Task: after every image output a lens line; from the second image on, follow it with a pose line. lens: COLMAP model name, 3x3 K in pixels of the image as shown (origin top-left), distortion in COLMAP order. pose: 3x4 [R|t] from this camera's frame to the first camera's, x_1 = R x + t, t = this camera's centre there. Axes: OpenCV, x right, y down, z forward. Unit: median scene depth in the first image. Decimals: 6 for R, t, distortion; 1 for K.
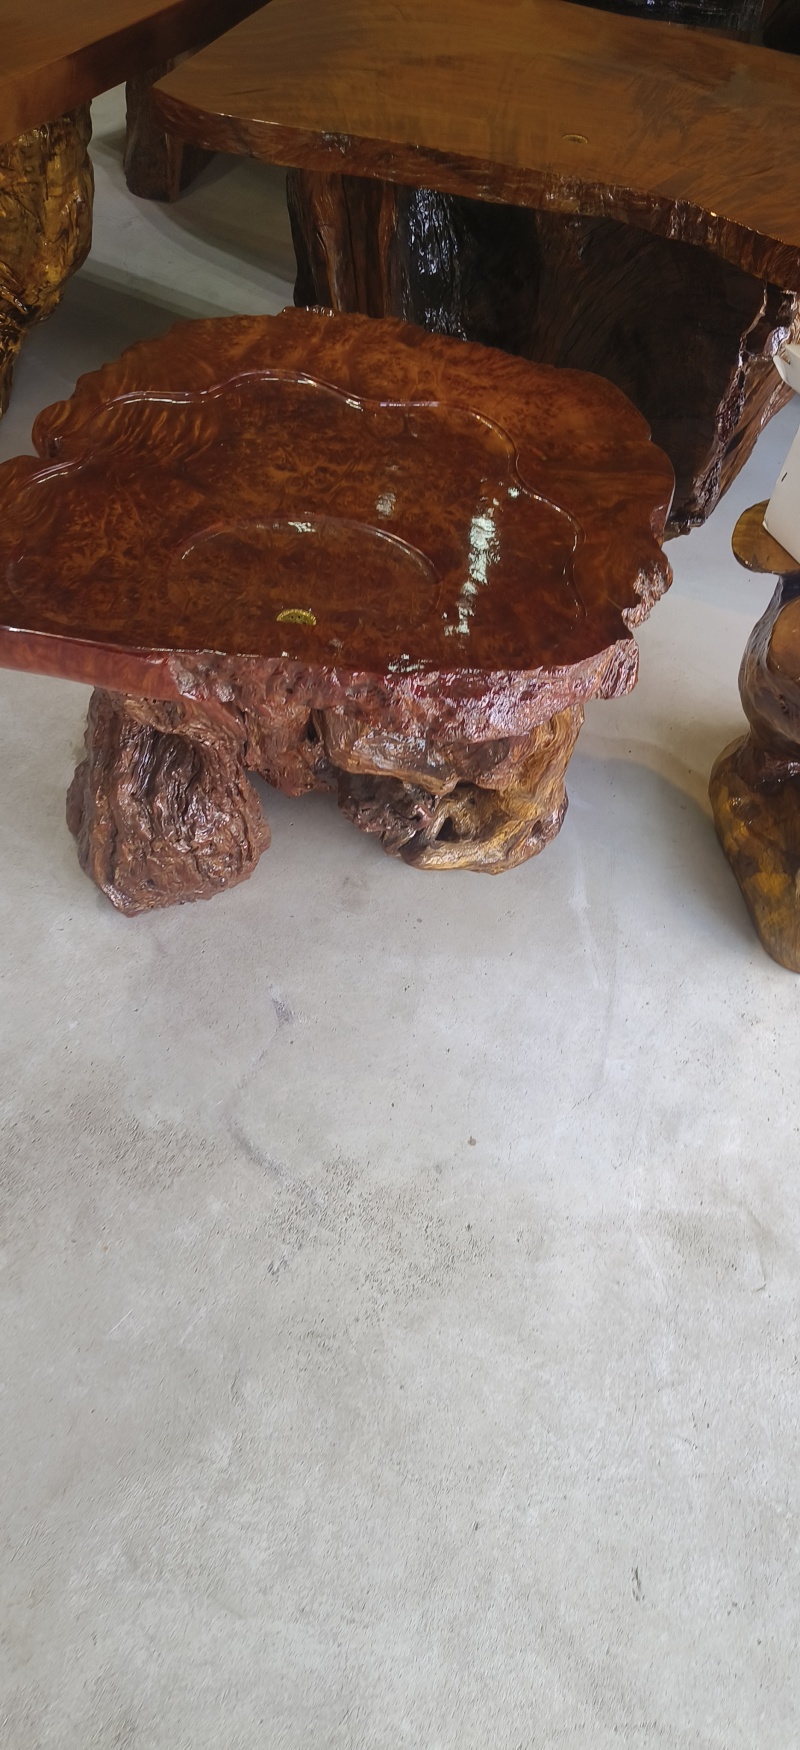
lens RADIAL K [[1198.6, 0, 400.0], [0, 1198.6, 875.0], [0, 0, 1]] dist [0.057871, -0.109776]
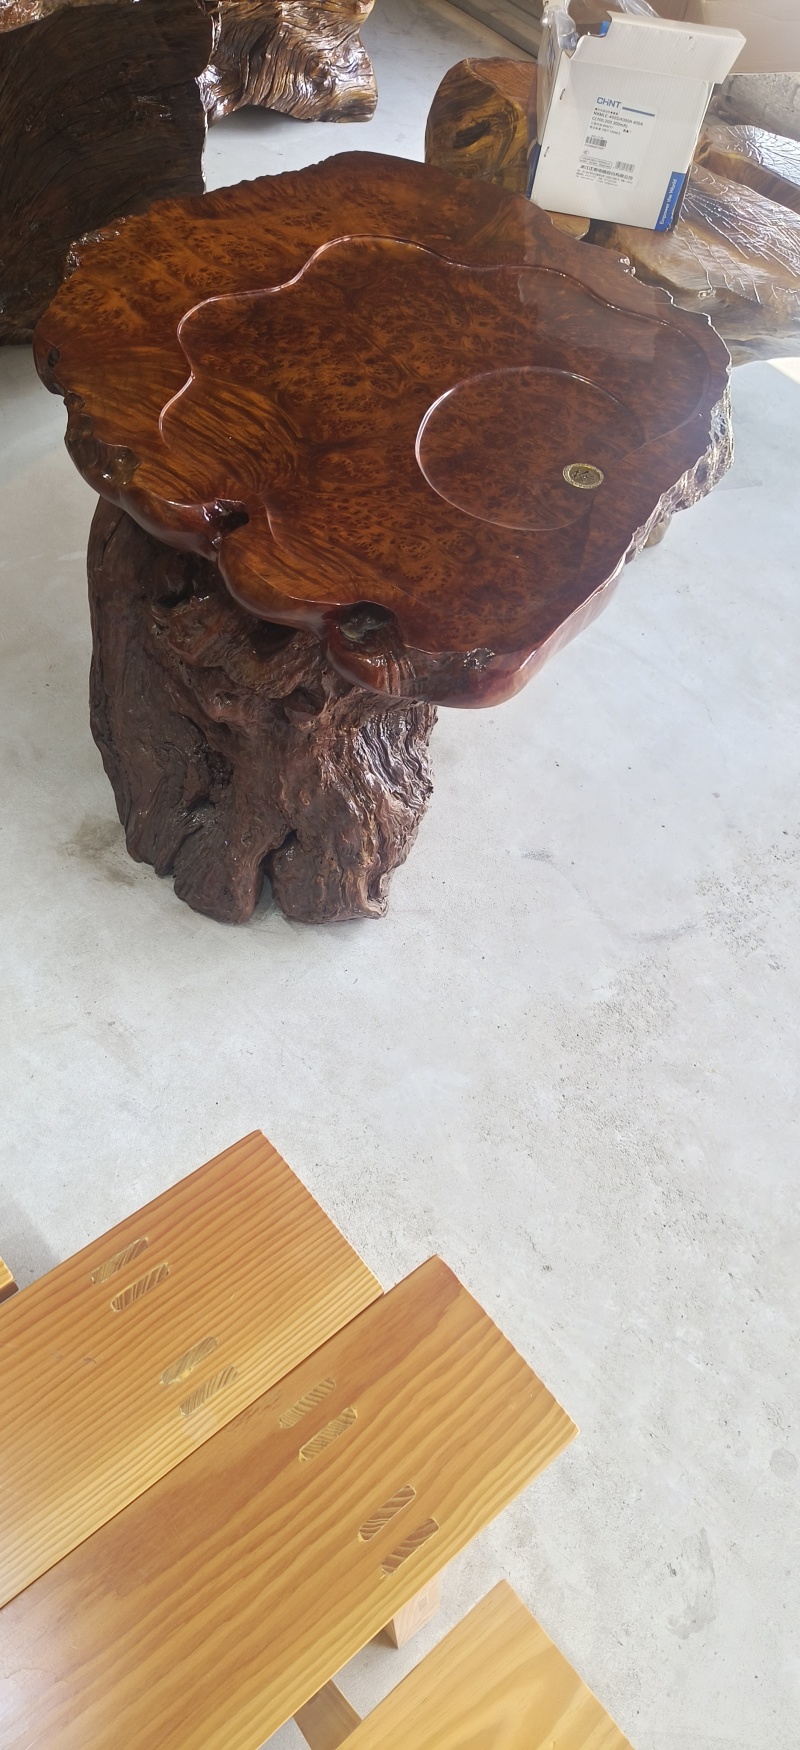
lens RADIAL K [[1198.6, 0, 400.0], [0, 1198.6, 875.0], [0, 0, 1]] dist [0.057871, -0.109776]
pose [[0.479951, -0.733363, 0.481482, -0.731212], [0.622885, 0.671342, 0.401640, -0.401434], [-0.617787, 0.107141, 0.779012, 0.289776]]
